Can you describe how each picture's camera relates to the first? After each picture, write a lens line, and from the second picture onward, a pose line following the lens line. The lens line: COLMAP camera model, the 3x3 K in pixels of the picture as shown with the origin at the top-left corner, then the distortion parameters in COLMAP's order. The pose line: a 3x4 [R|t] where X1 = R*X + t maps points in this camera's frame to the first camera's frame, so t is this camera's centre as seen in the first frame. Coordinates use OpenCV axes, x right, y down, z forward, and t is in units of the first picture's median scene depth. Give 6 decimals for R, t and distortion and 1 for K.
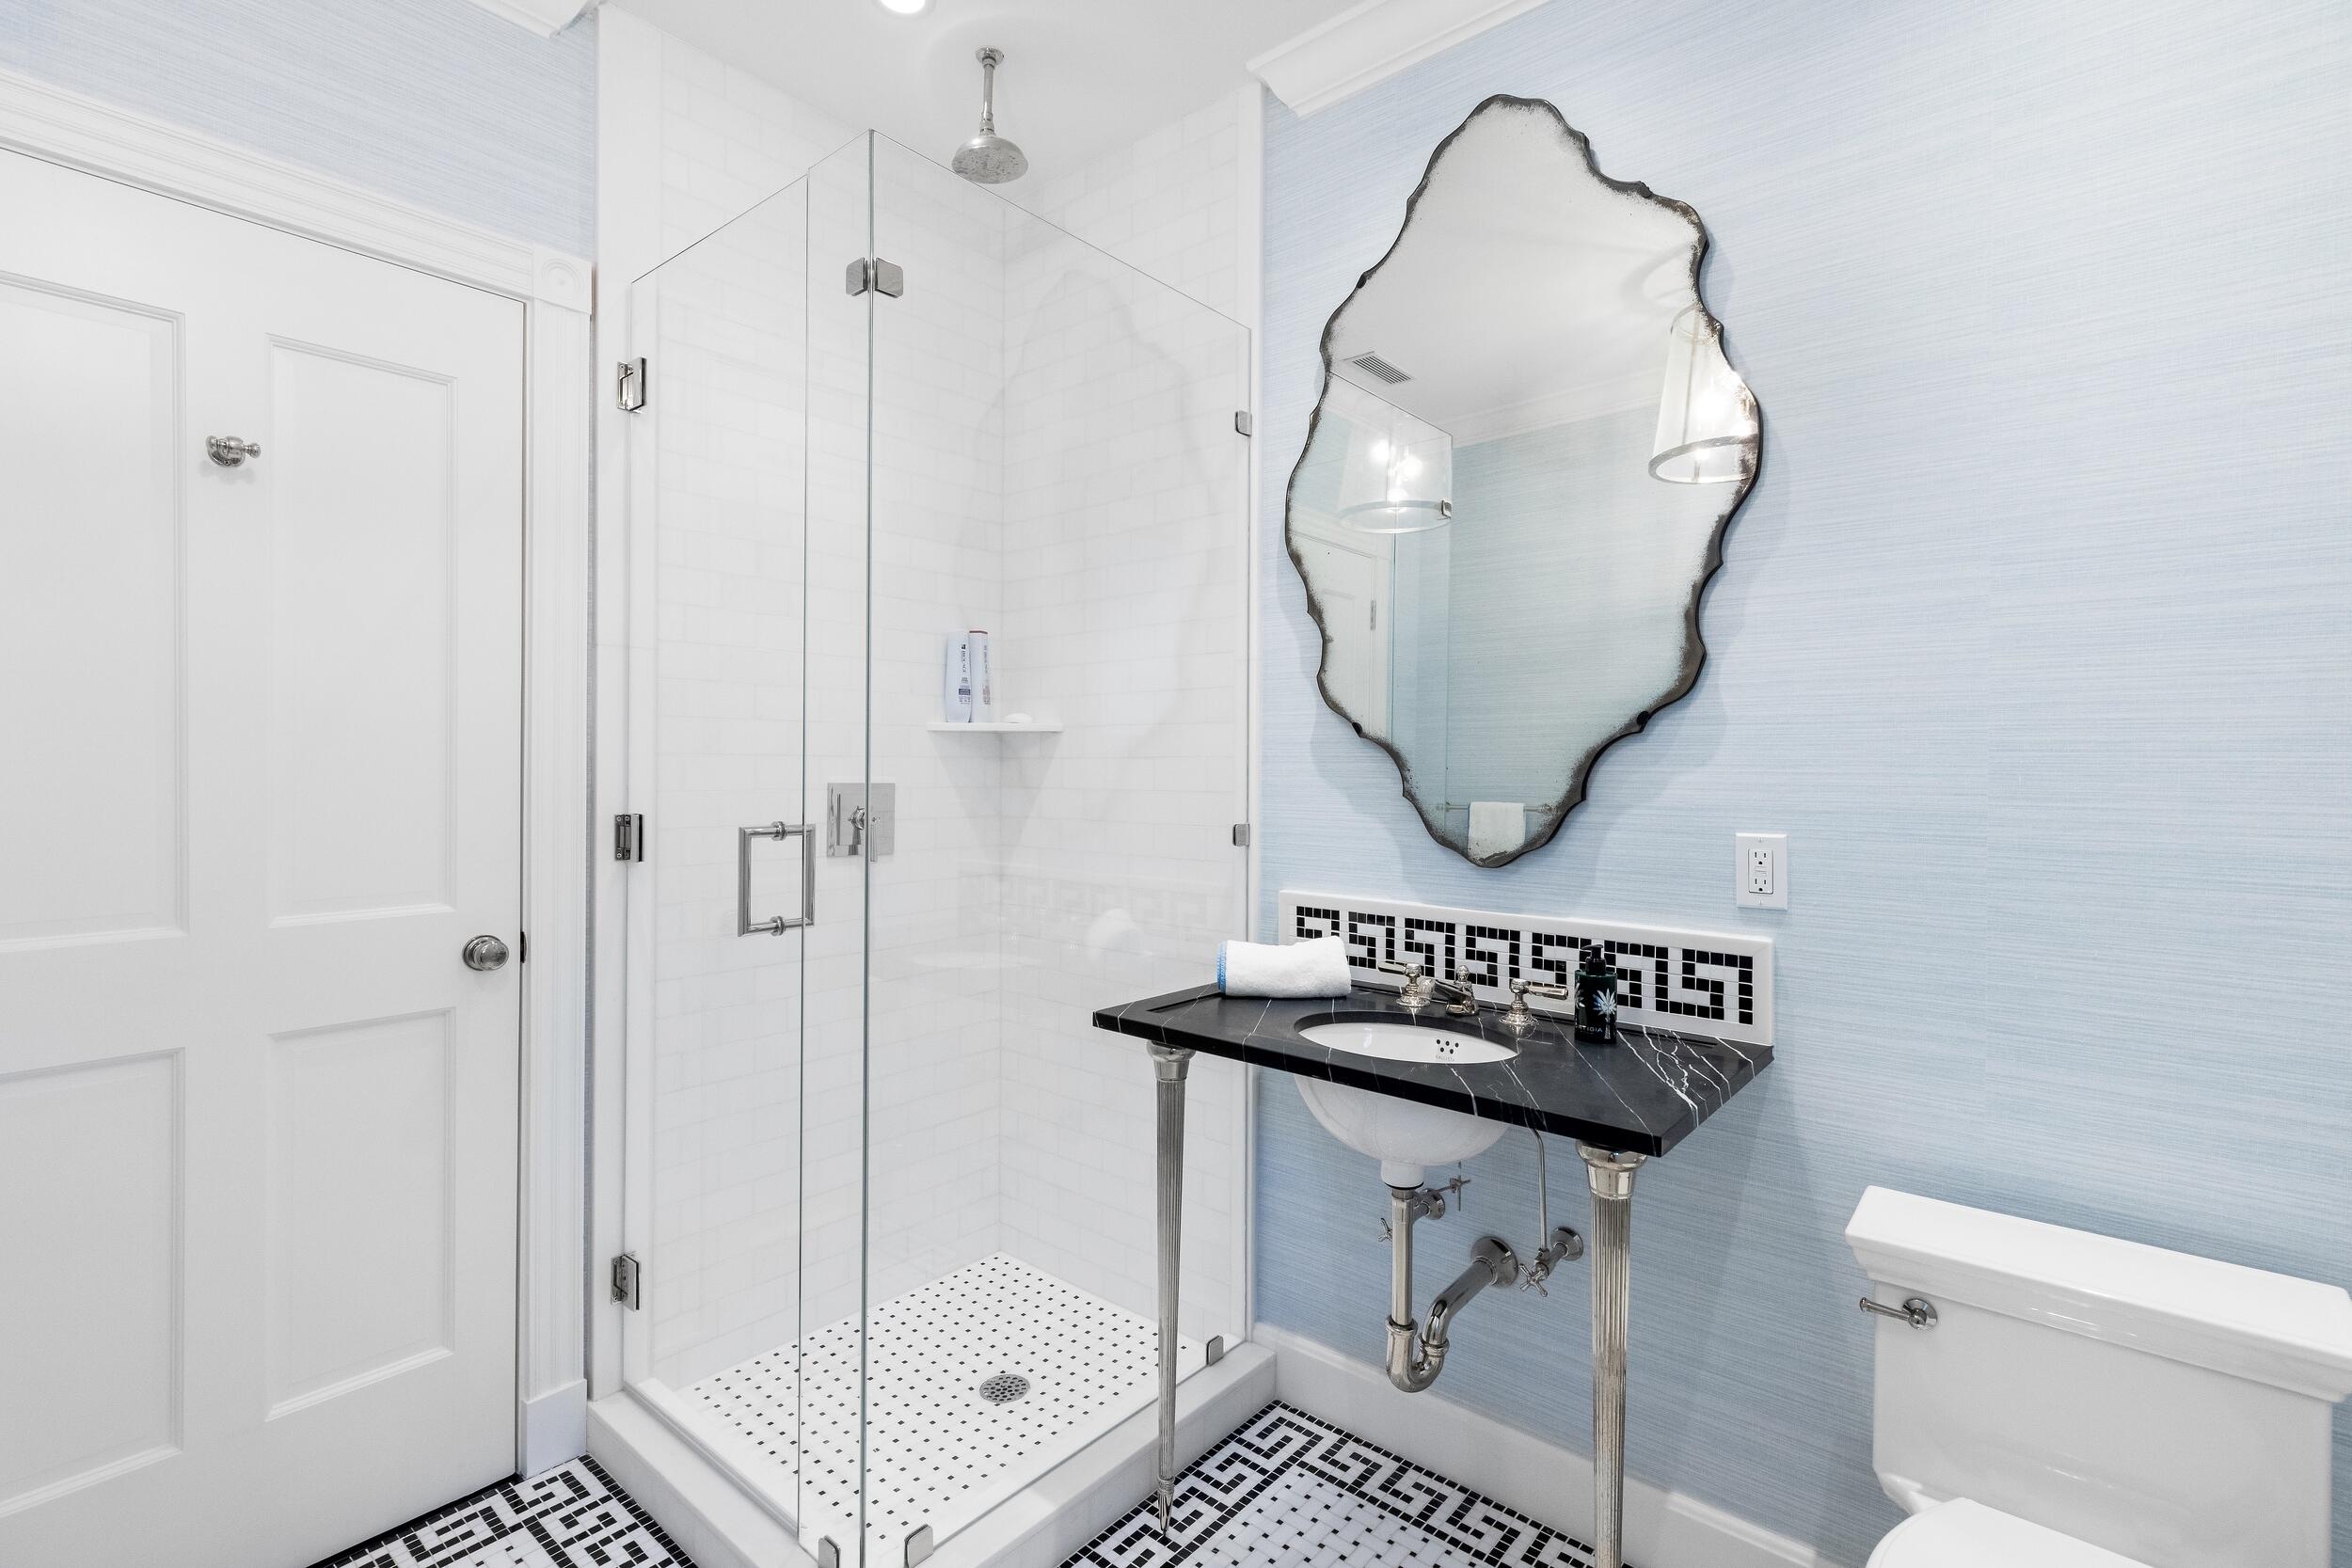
lens RADIAL K [[1065.4, 0, 1181.3], [0, 1065.4, 777.4], [0, 0, 1]] dist [0.002780, 0.001175]
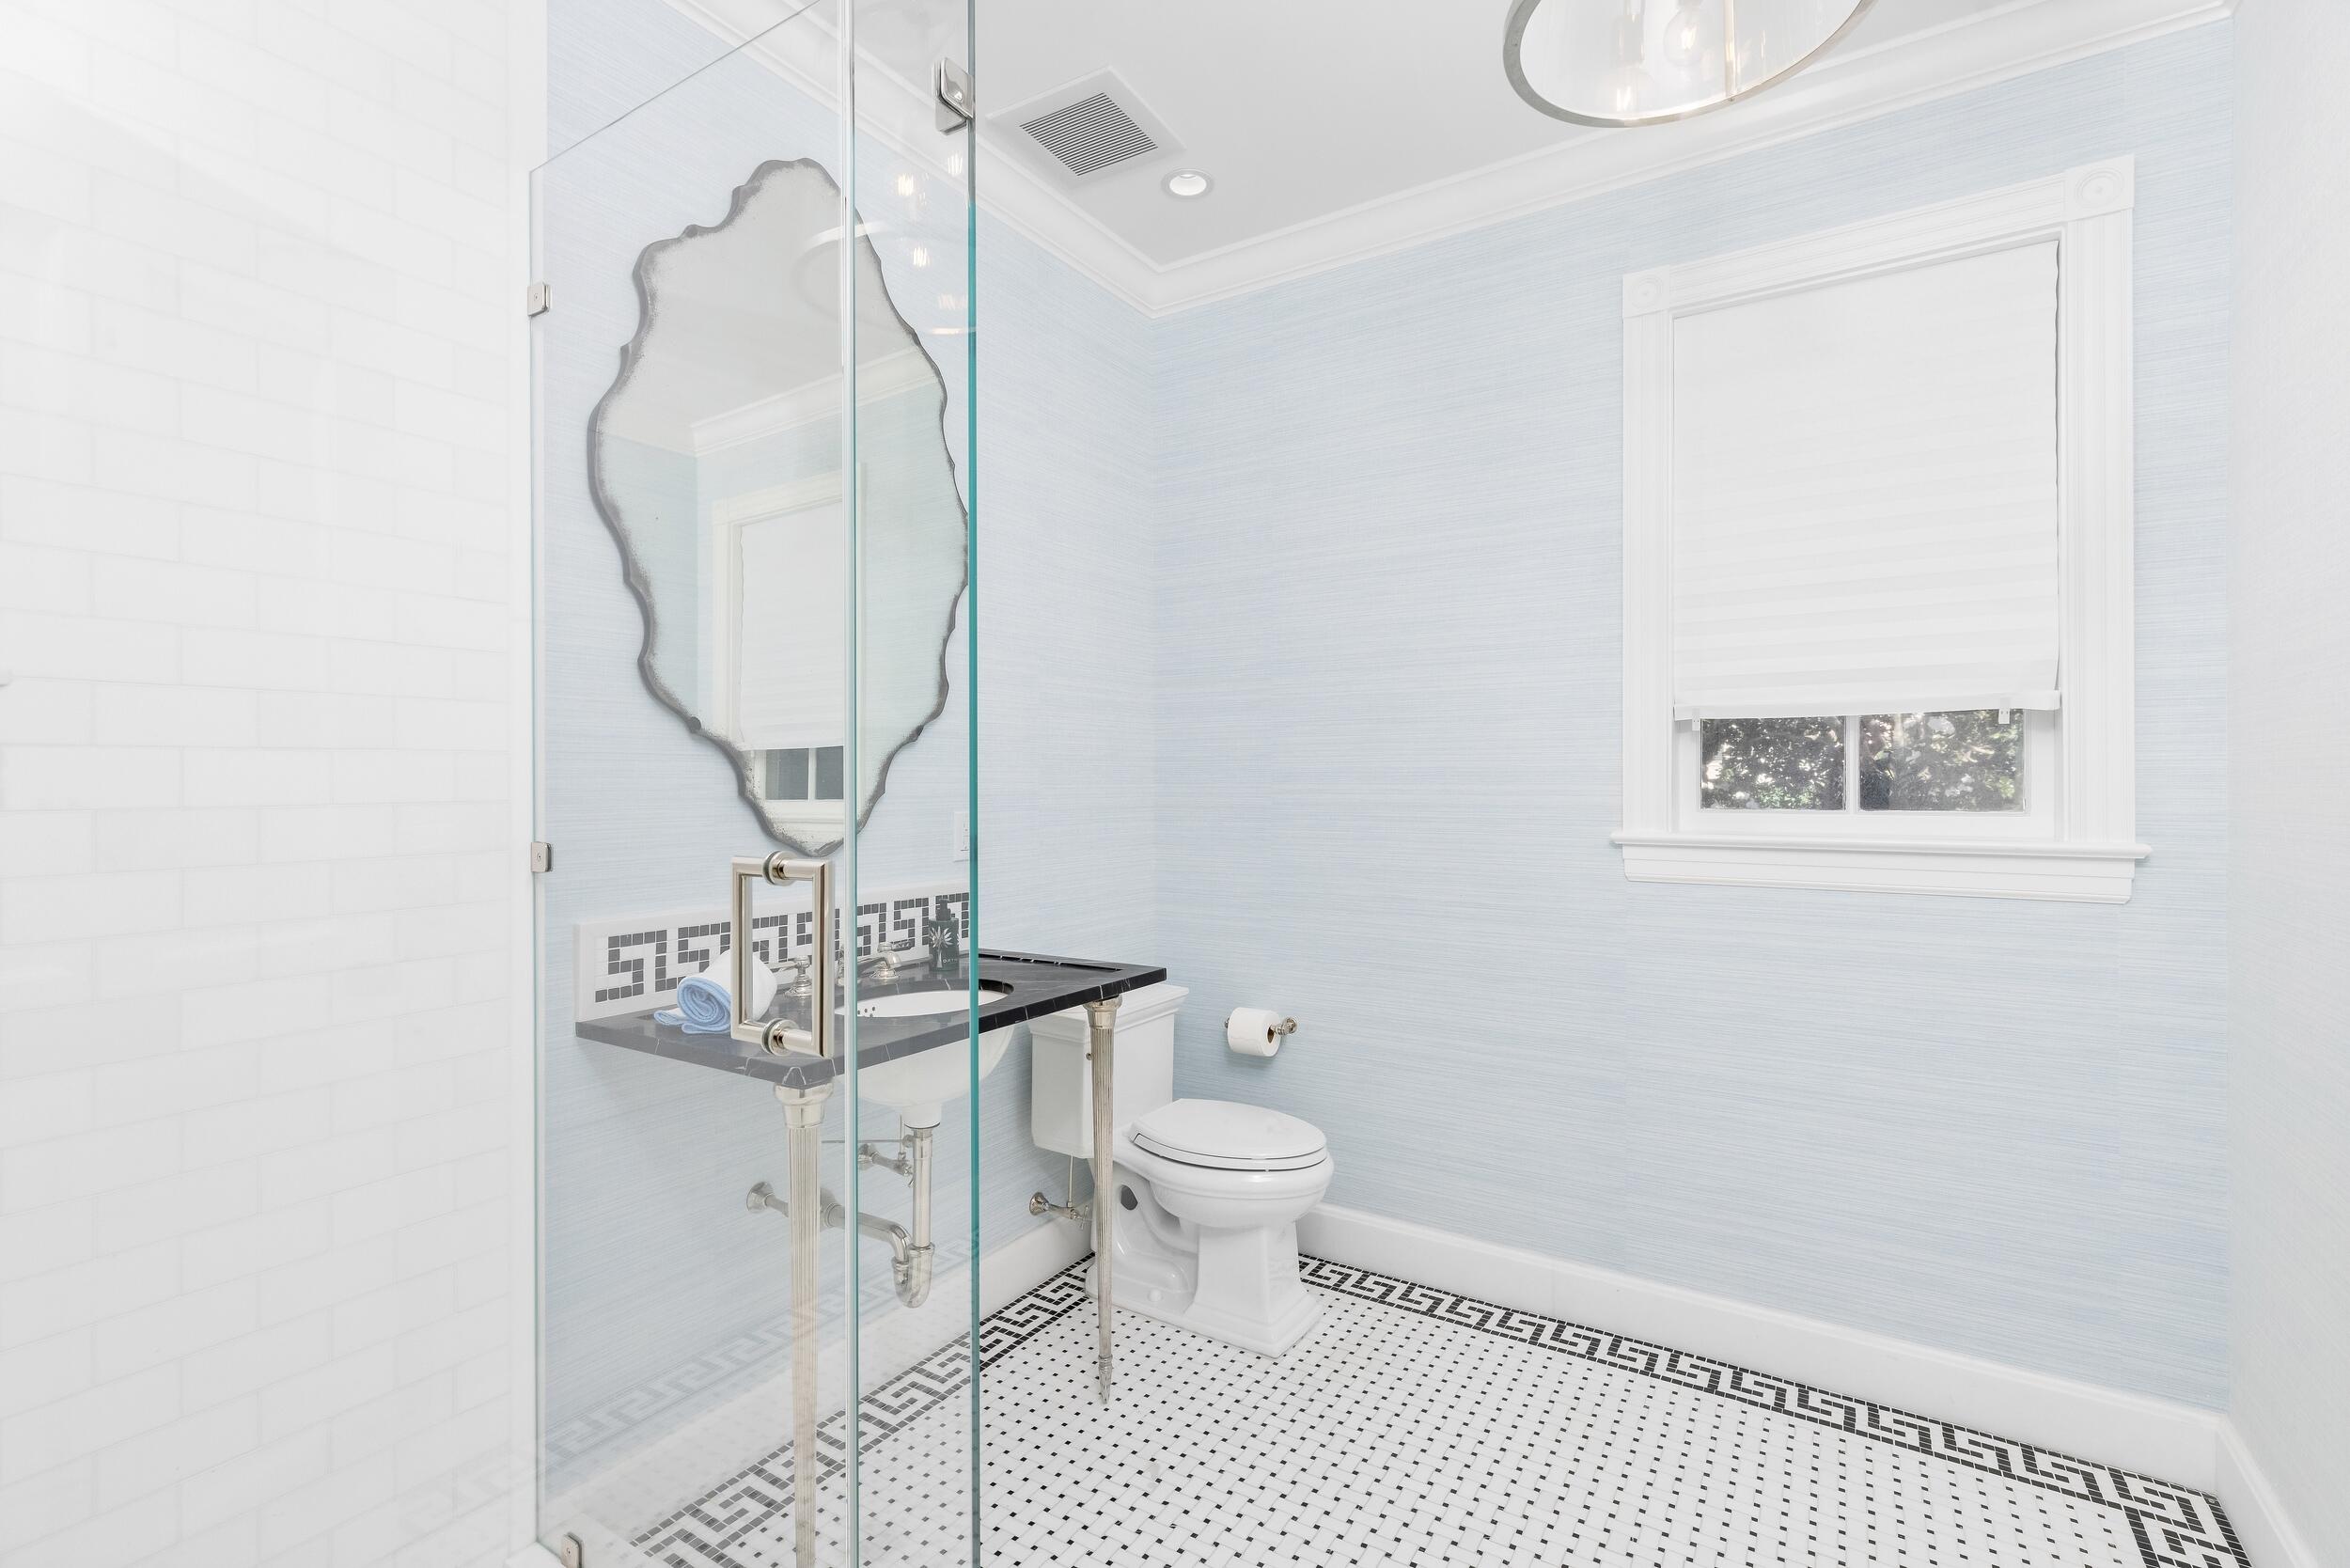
lens RADIAL K [[1064.6, 0, 1178.8], [0, 1064.6, 778.8], [0, 0, 1]] dist [0.002780, 0.001175]
pose [[-0.129219, -0.012896, 0.991532, -0.771359], [0.003592, 0.999903, 0.013473, -0.009503], [-0.991610, 0.005303, -0.129160, 0.689891]]
